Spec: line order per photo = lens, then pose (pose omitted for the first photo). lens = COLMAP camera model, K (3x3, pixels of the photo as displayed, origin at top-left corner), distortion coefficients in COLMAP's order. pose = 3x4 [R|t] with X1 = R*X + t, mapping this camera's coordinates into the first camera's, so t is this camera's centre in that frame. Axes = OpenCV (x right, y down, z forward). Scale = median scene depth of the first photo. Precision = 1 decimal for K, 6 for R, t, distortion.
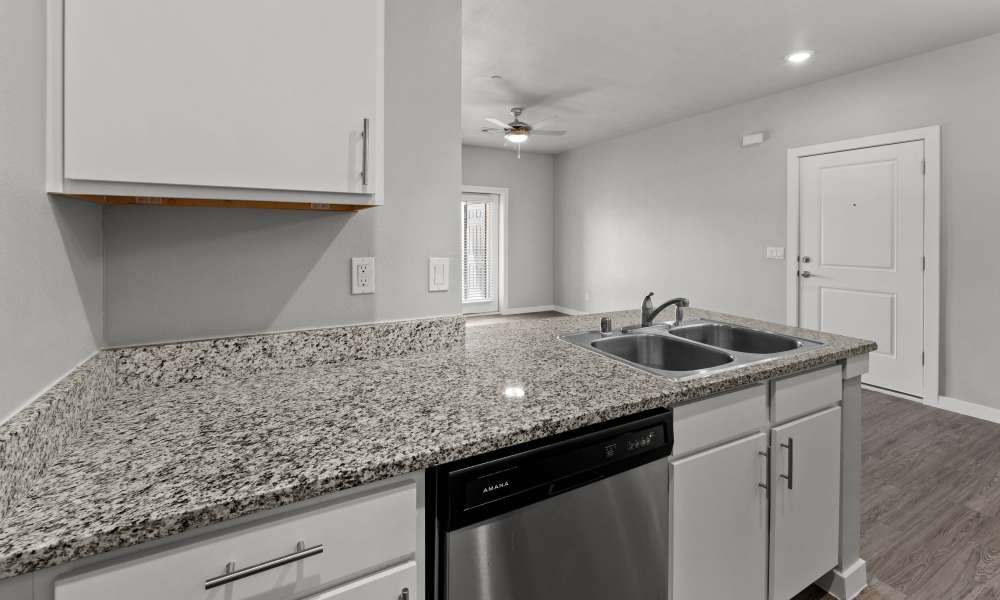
lens RADIAL K [[428.8, 0, 509.7], [0, 428.8, 238.5], [0, 0, 1]] dist [0.000694, 0.000666]
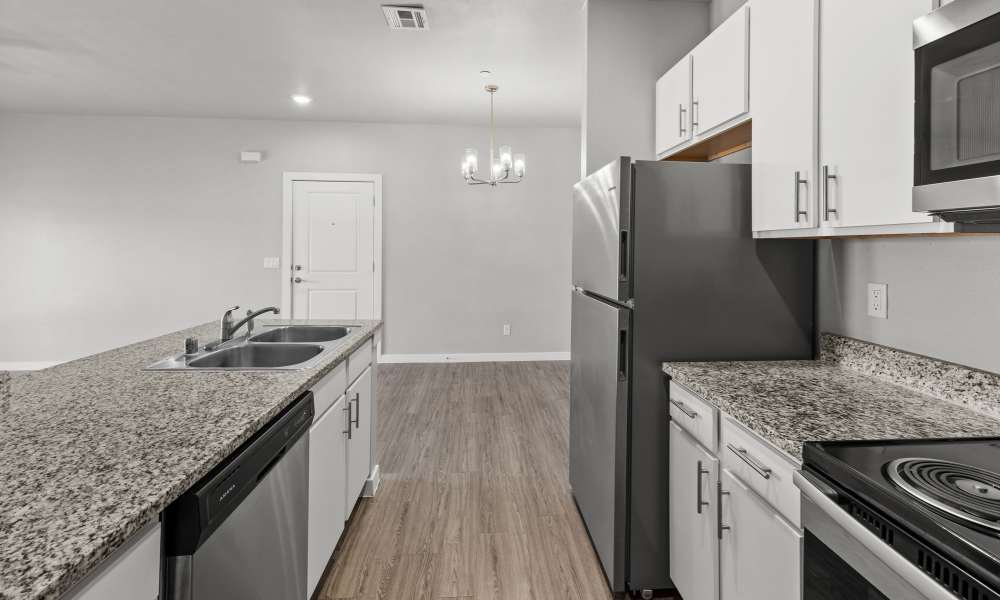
lens RADIAL K [[428.8, 0, 509.7], [0, 428.8, 238.5], [0, 0, 1]] dist [0.000694, 0.000666]
pose [[0.411288, 0.015068, 0.911381, -0.398456], [0.003036, 0.999835, -0.017900, -0.022338], [-0.911500, 0.010129, 0.411175, -0.056082]]
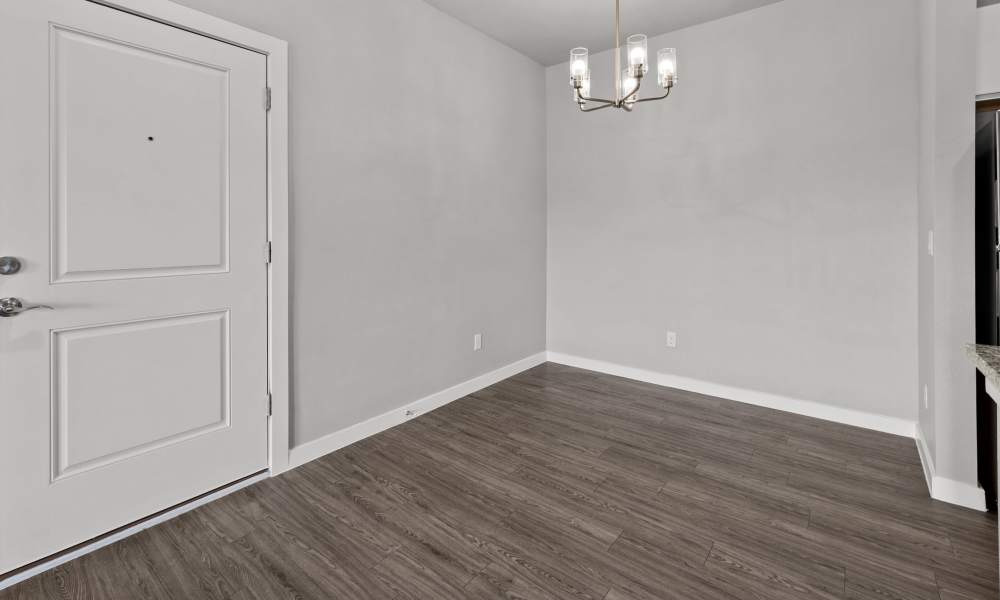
lens RADIAL K [[432.7, 0, 510.3], [0, 432.7, 234.6], [0, 0, 1]] dist [-0.002802, -0.000301]
pose [[-0.380824, -0.002341, 0.924644, 0.548352], [0.010009, 0.999928, 0.006655, 0.067350], [-0.924593, 0.011789, -0.380773, 2.036065]]
